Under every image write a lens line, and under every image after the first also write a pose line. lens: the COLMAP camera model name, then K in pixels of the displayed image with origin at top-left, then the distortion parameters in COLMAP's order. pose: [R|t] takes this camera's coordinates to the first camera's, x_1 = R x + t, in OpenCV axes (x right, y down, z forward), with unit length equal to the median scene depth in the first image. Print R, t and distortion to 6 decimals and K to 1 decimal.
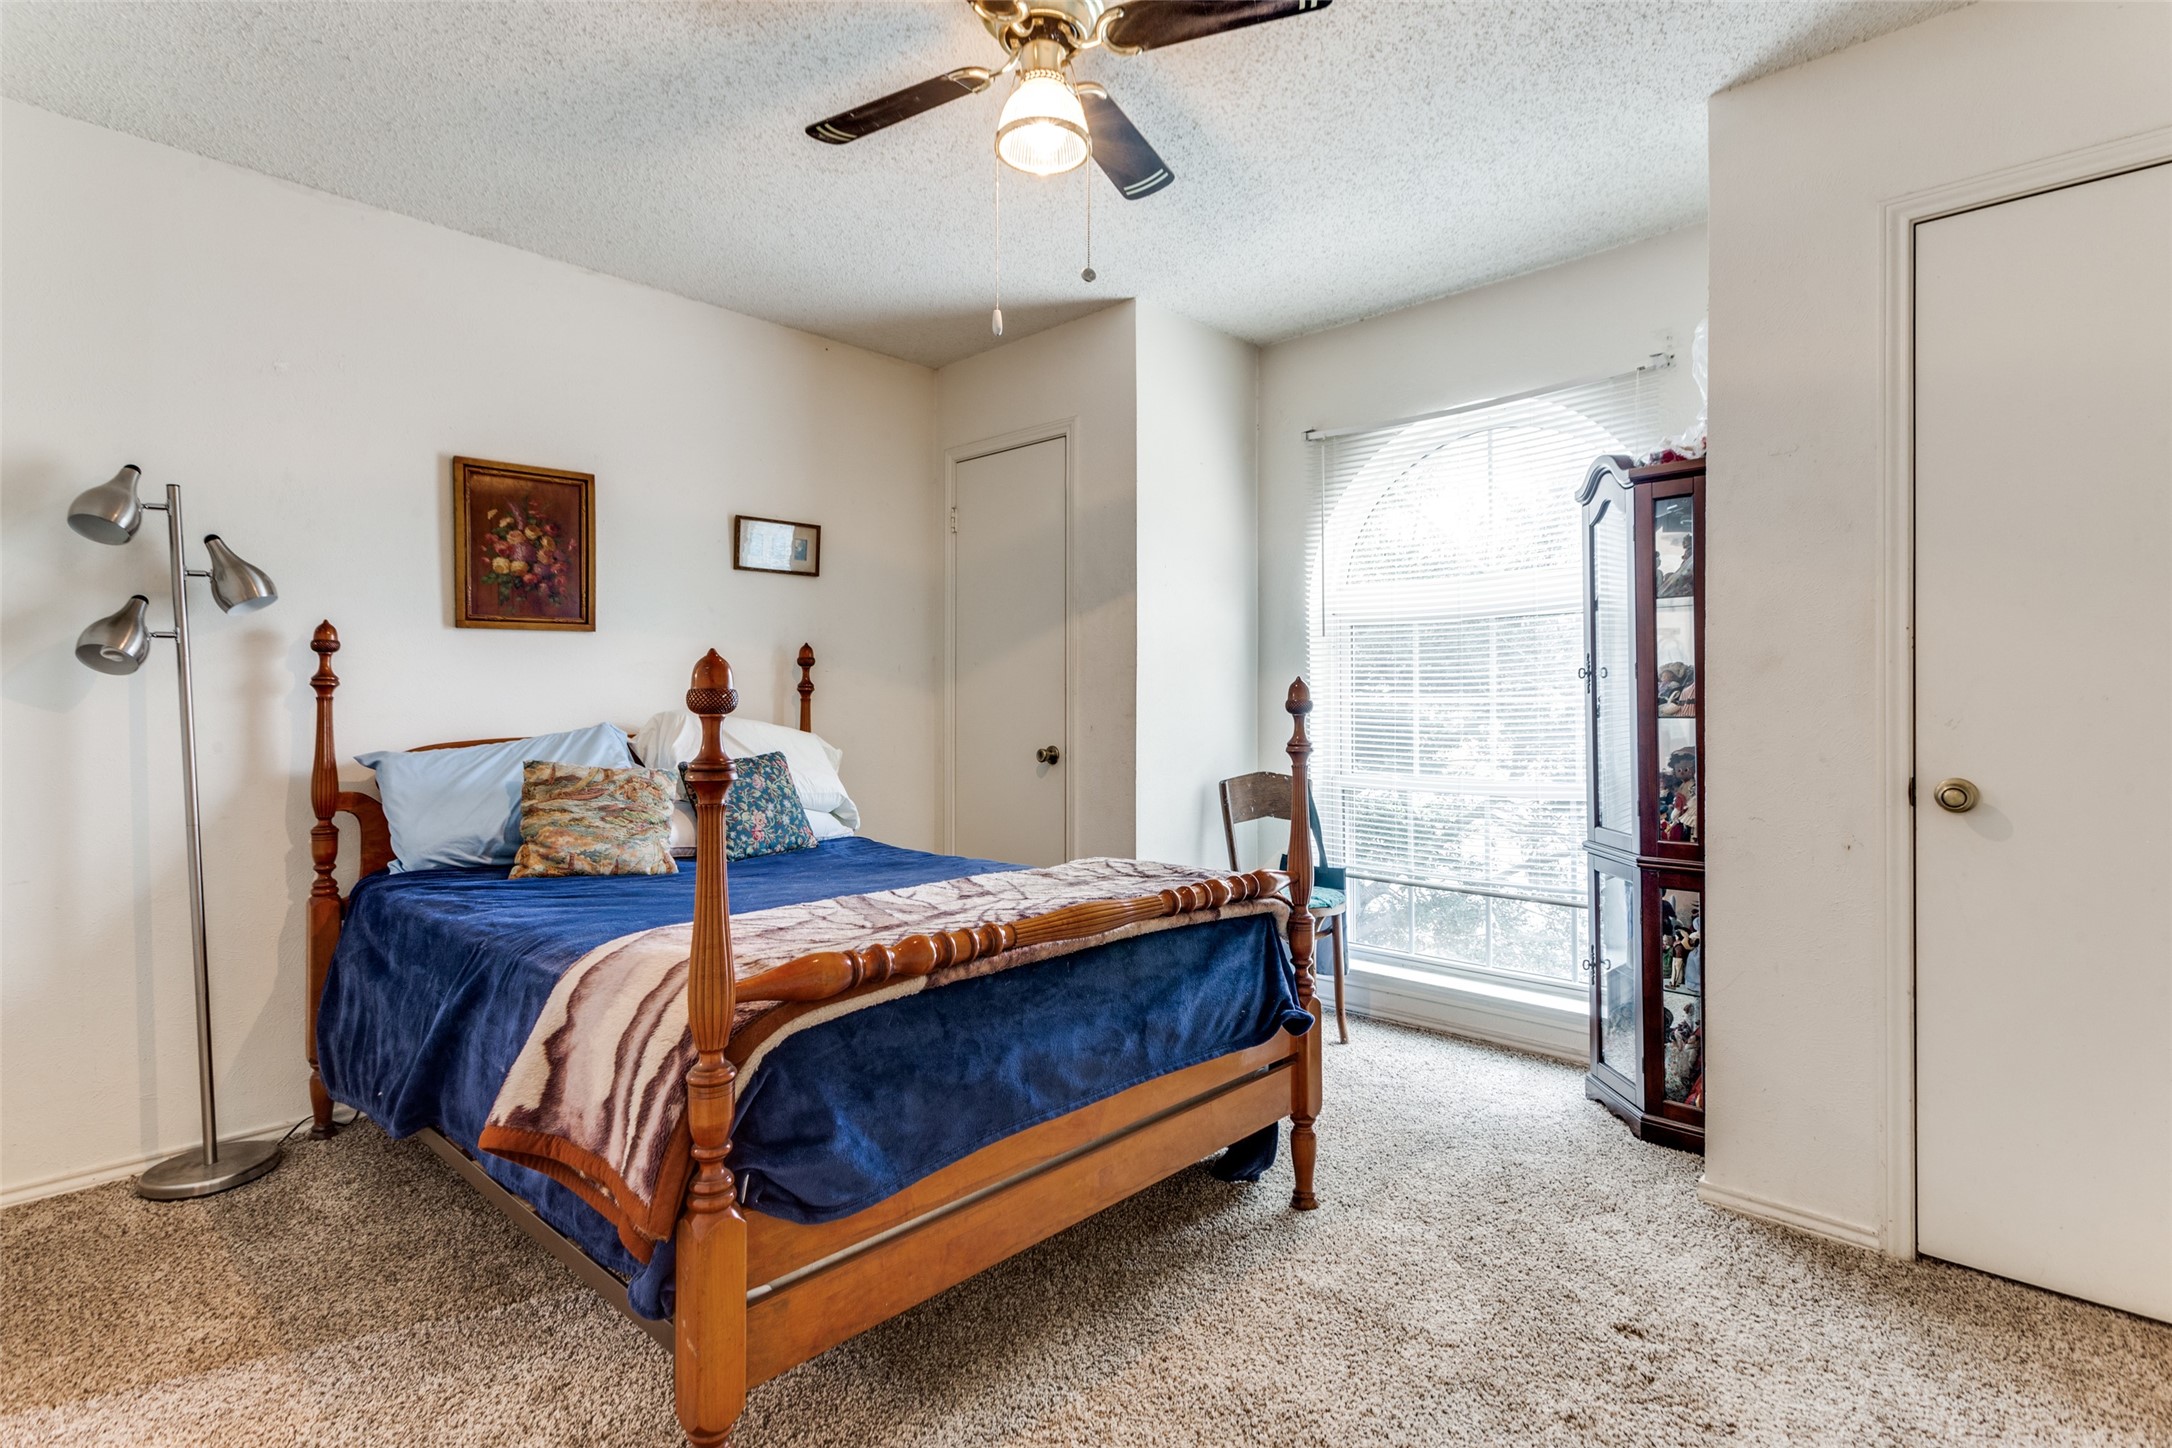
lens RADIAL K [[1052.7, 0, 1083.4], [0, 1052.7, 700.0], [0, 0, 1]] dist [0.003490, -0.000189]
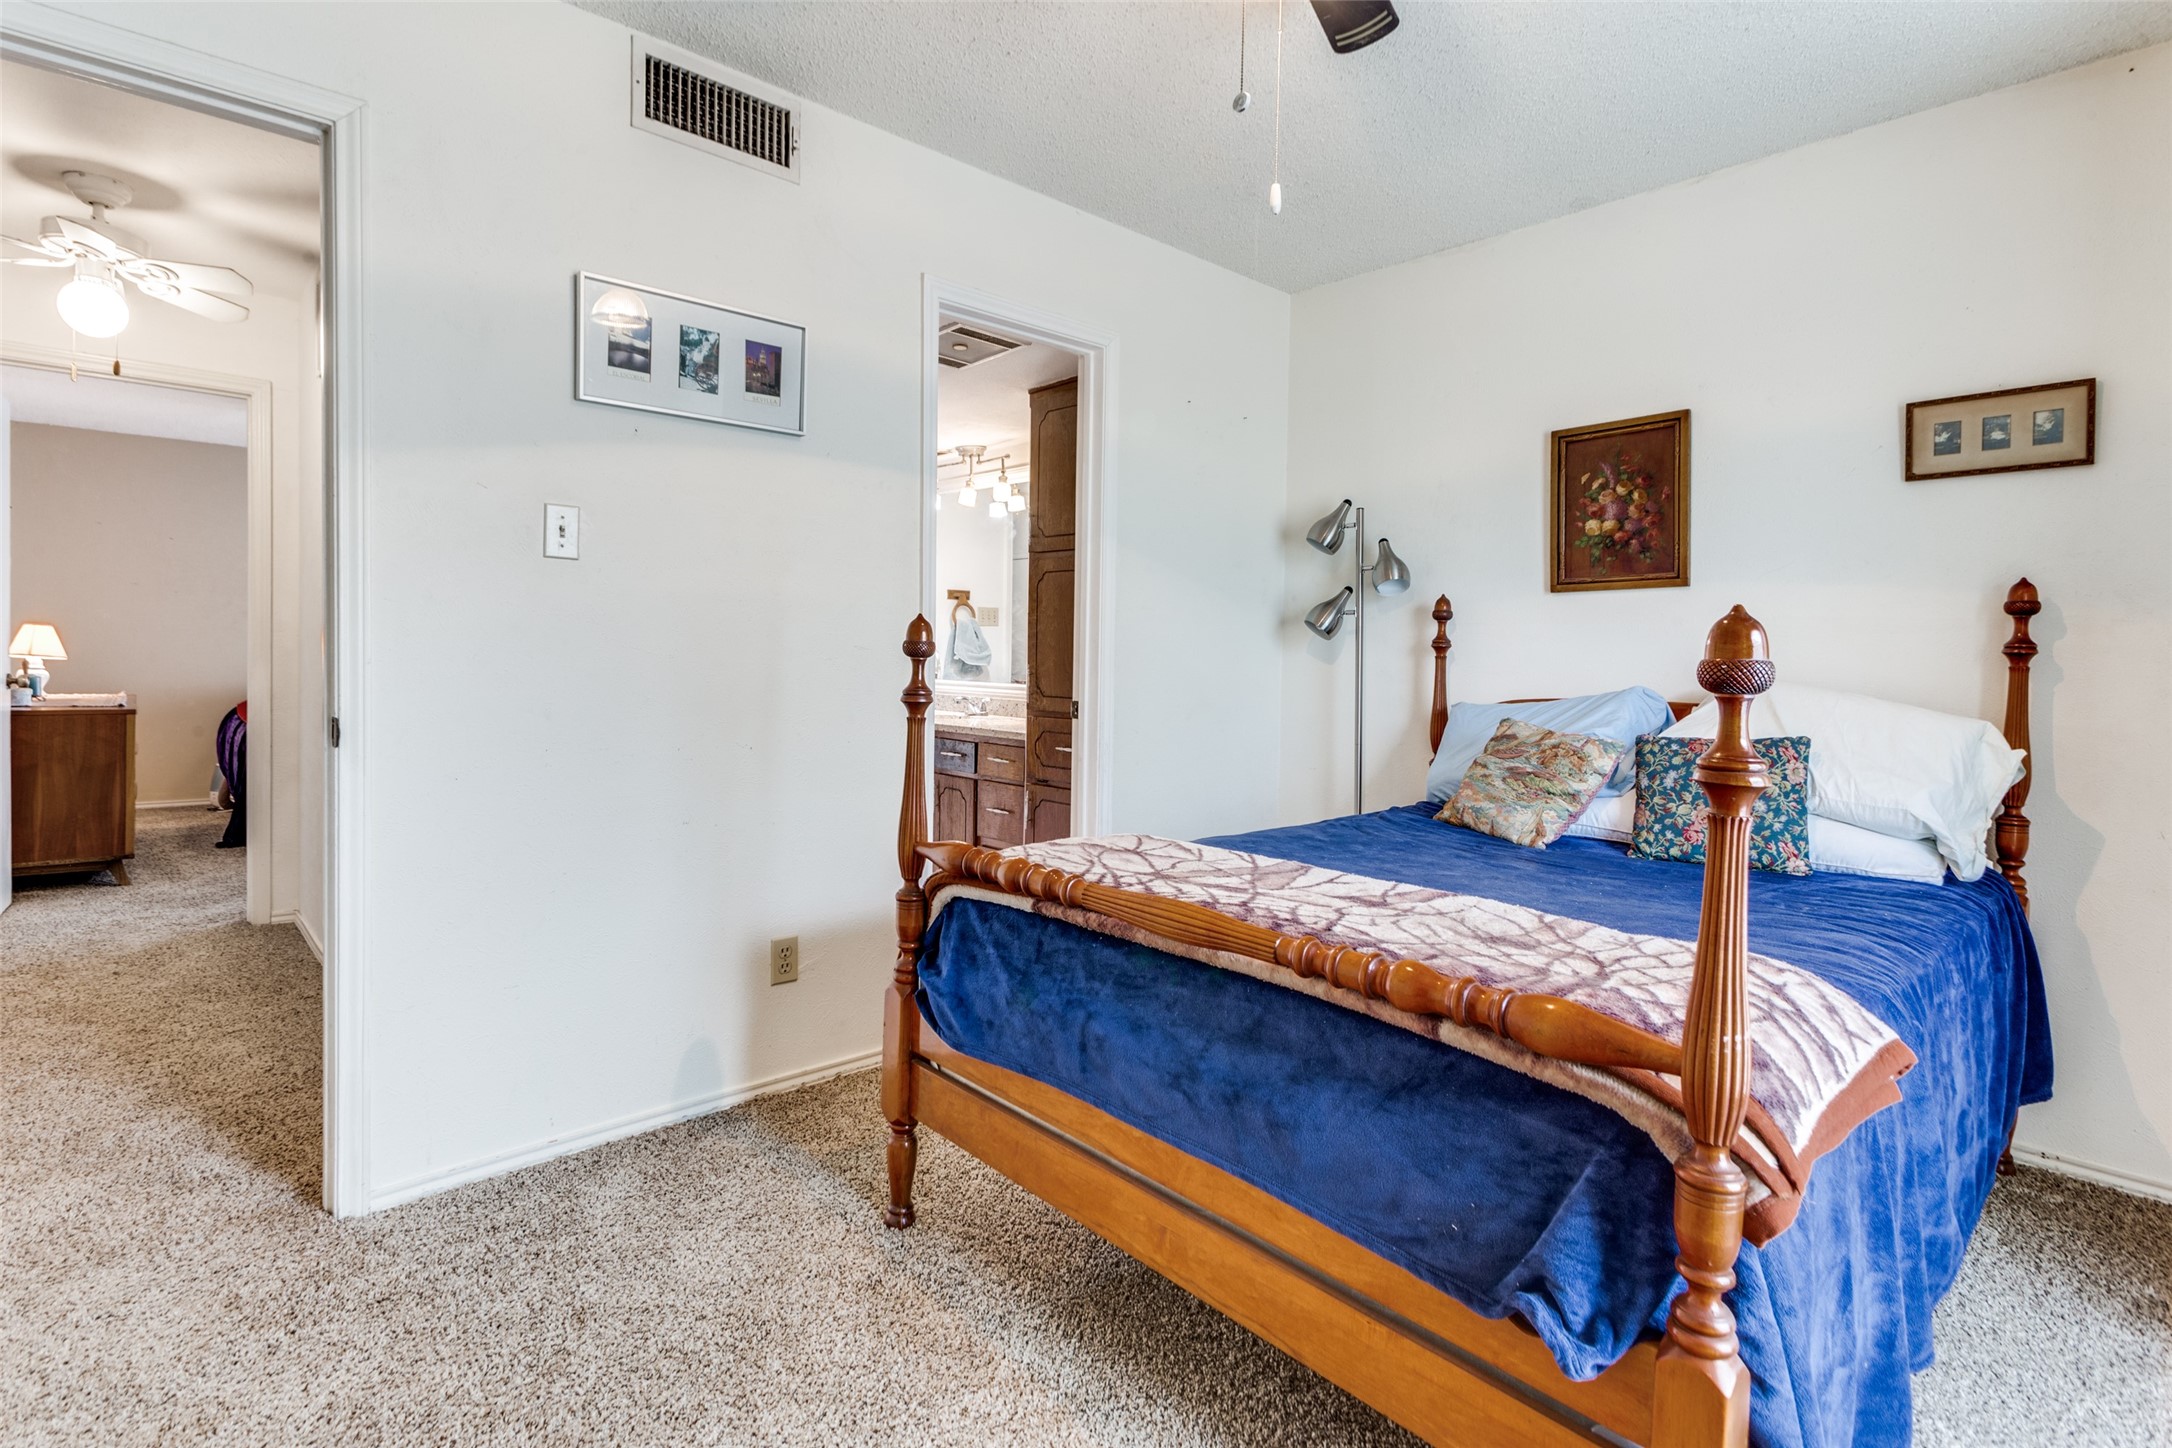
lens RADIAL K [[1064.1, 0, 1080.7], [0, 1064.1, 676.0], [0, 0, 1]] dist [-0.001386, -0.000267]
pose [[-0.077846, 0.018186, -0.996800, 0.512111], [-0.020340, 0.999597, 0.019826, 0.003620], [0.996758, 0.021819, -0.077445, 0.611337]]
